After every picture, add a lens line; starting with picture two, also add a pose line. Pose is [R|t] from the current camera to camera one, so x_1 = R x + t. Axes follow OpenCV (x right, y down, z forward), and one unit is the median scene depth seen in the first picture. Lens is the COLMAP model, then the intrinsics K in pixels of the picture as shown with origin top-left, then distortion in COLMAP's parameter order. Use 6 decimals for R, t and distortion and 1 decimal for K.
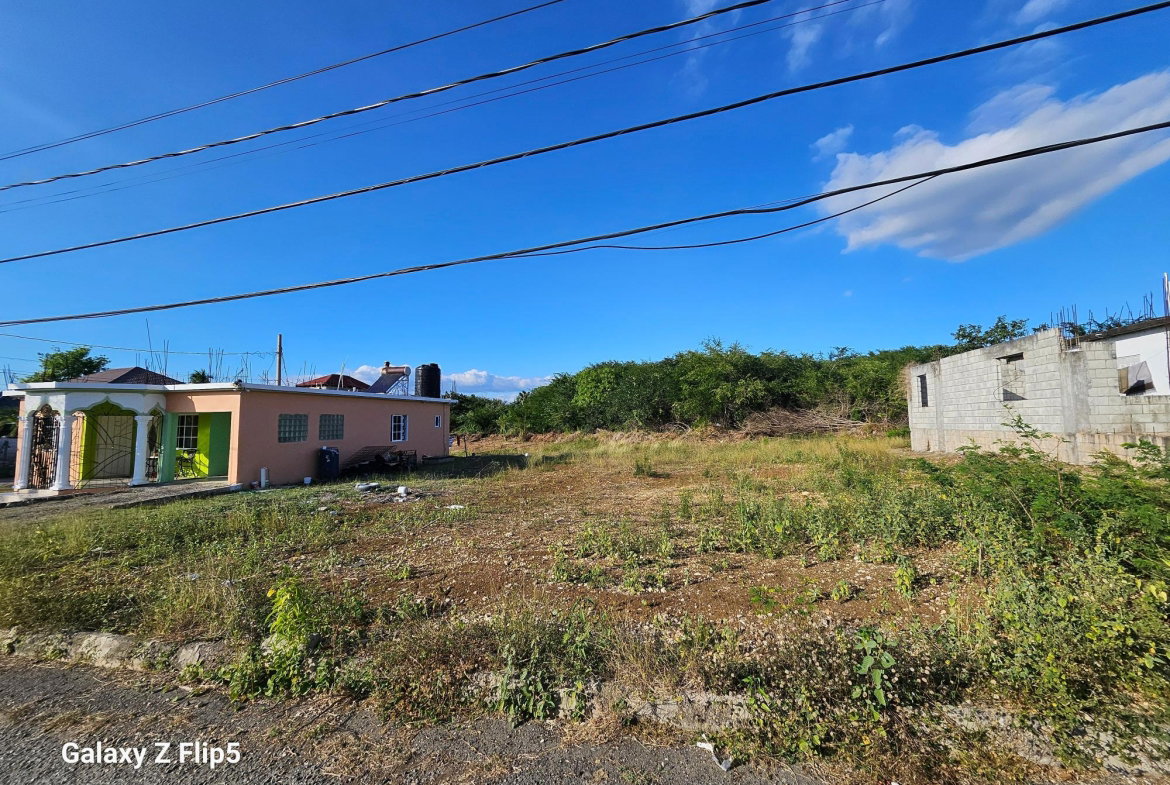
lens RADIAL K [[460.9, 0, 590.7], [0, 460.9, 384.8], [0, 0, 1]] dist [-0.004201, 0.001023]
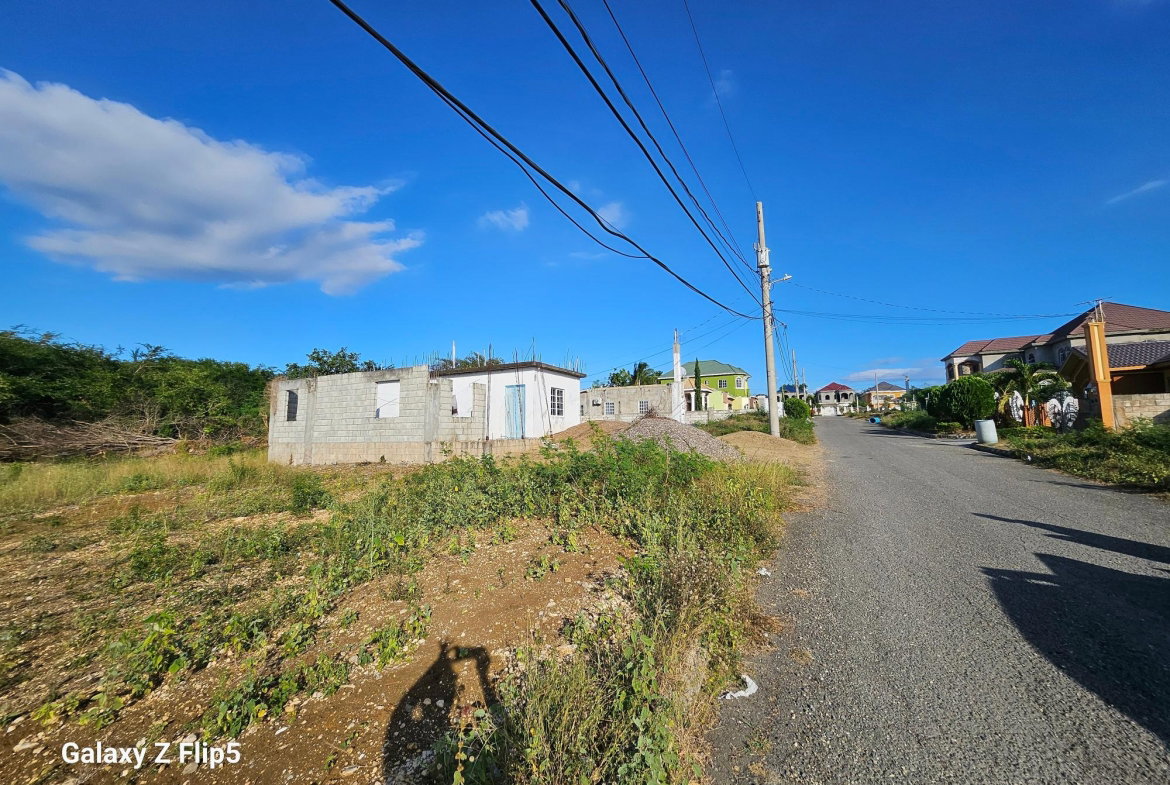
lens RADIAL K [[460.9, 0, 587.0], [0, 460.9, 380.5], [0, 0, 1]] dist [-0.004201, 0.001023]
pose [[0.221683, 0.119645, 0.967751, -0.102235], [-0.069352, 0.991865, -0.106740, 0.017922], [-0.972649, -0.043453, 0.228178, 0.111862]]
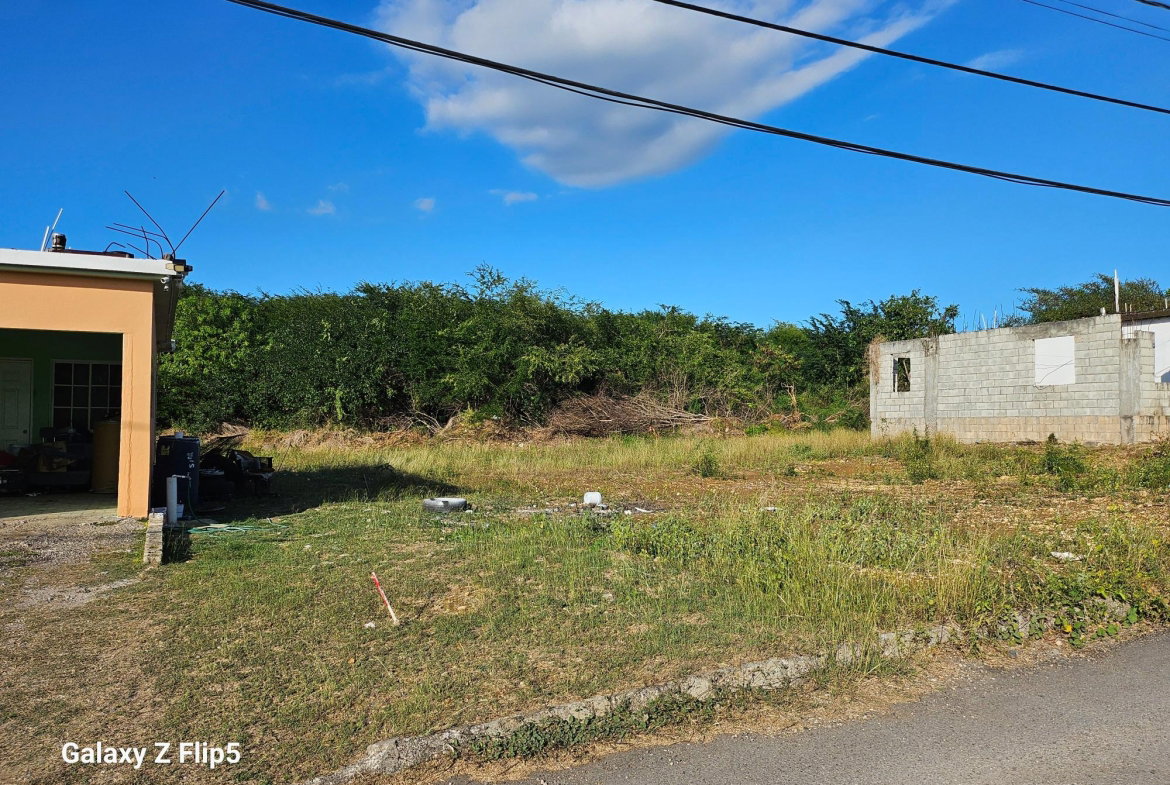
lens RADIAL K [[893.2, 0, 595.3], [0, 893.2, 398.0], [0, 0, 1]] dist [0.072339, -0.077533]
pose [[0.768879, 0.031630, 0.638611, -0.598772], [-0.062427, 0.997717, 0.025744, 0.042703], [-0.636340, -0.059660, 0.769099, 0.087055]]
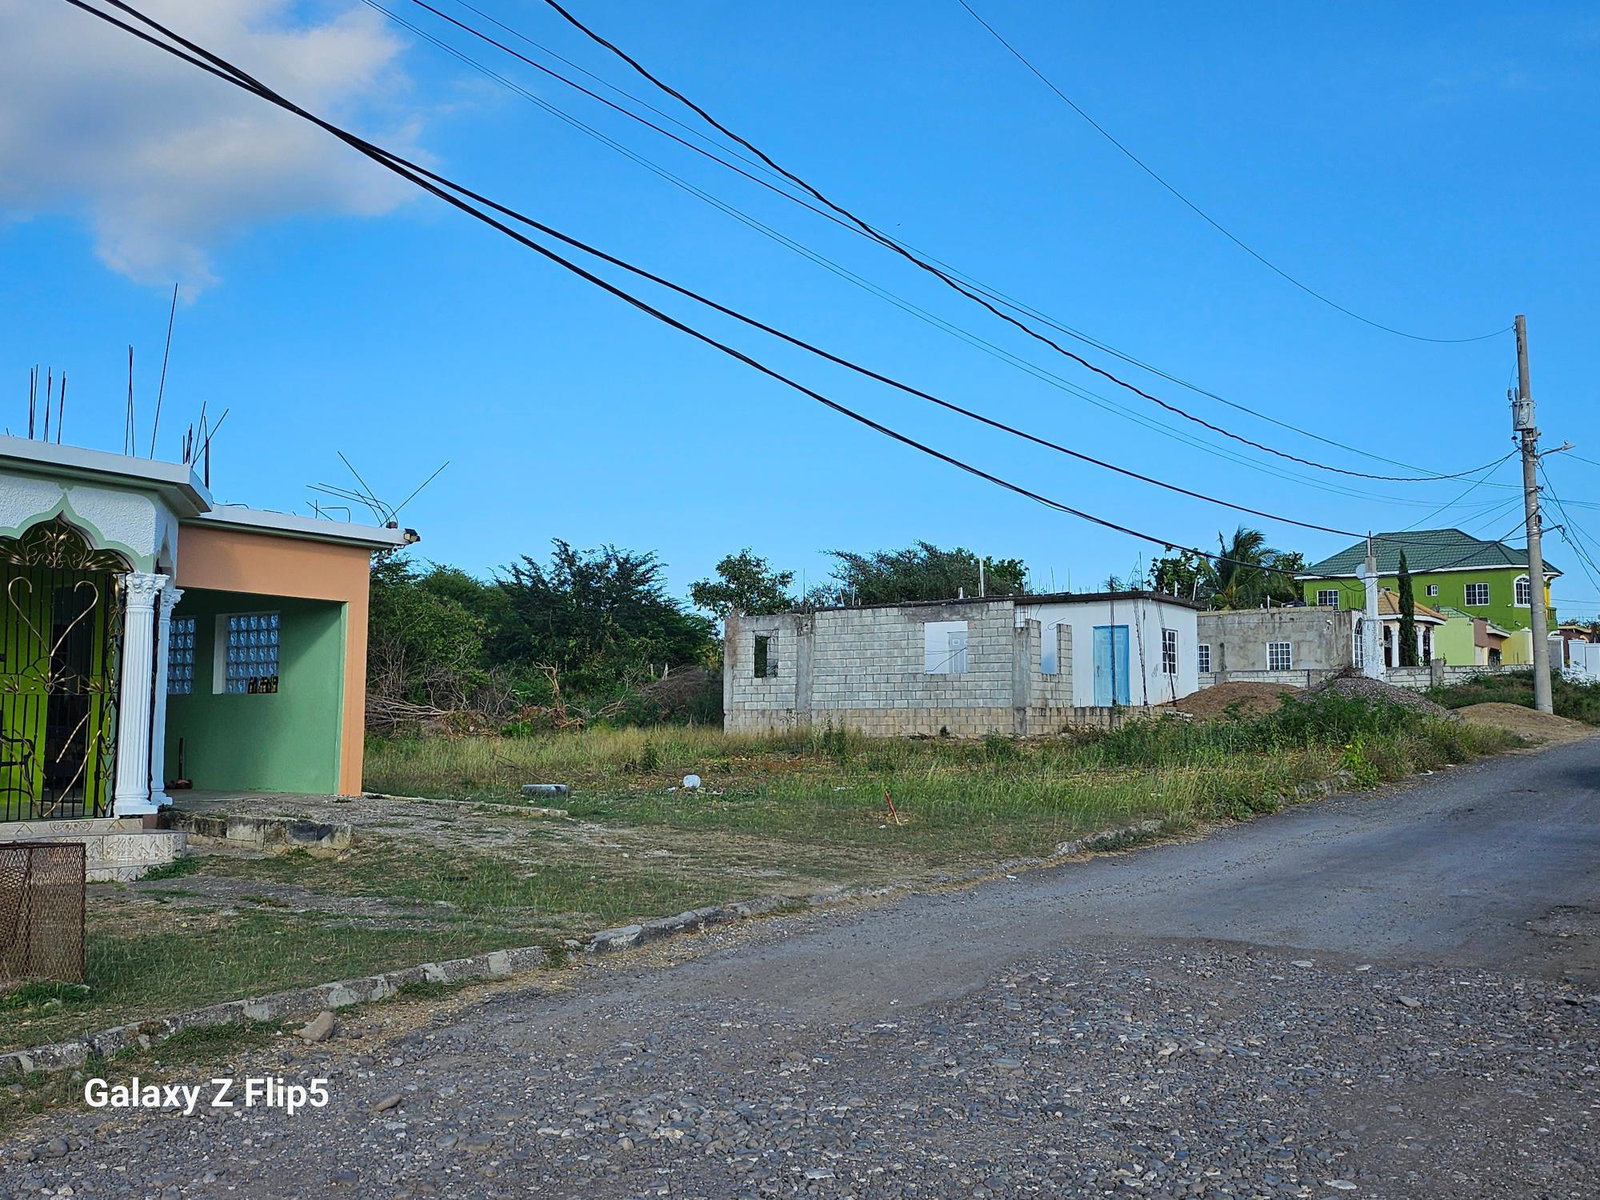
lens RADIAL K [[1542.1, 0, 795.6], [0, 1542.1, 586.6], [0, 0, 1]] dist [0.053106, 0.000000]
pose [[0.352244, 0.101238, 0.930416, -1.135619], [-0.082960, 0.993597, -0.076705, 0.069992], [-0.932224, -0.050168, 0.358387, 0.124946]]
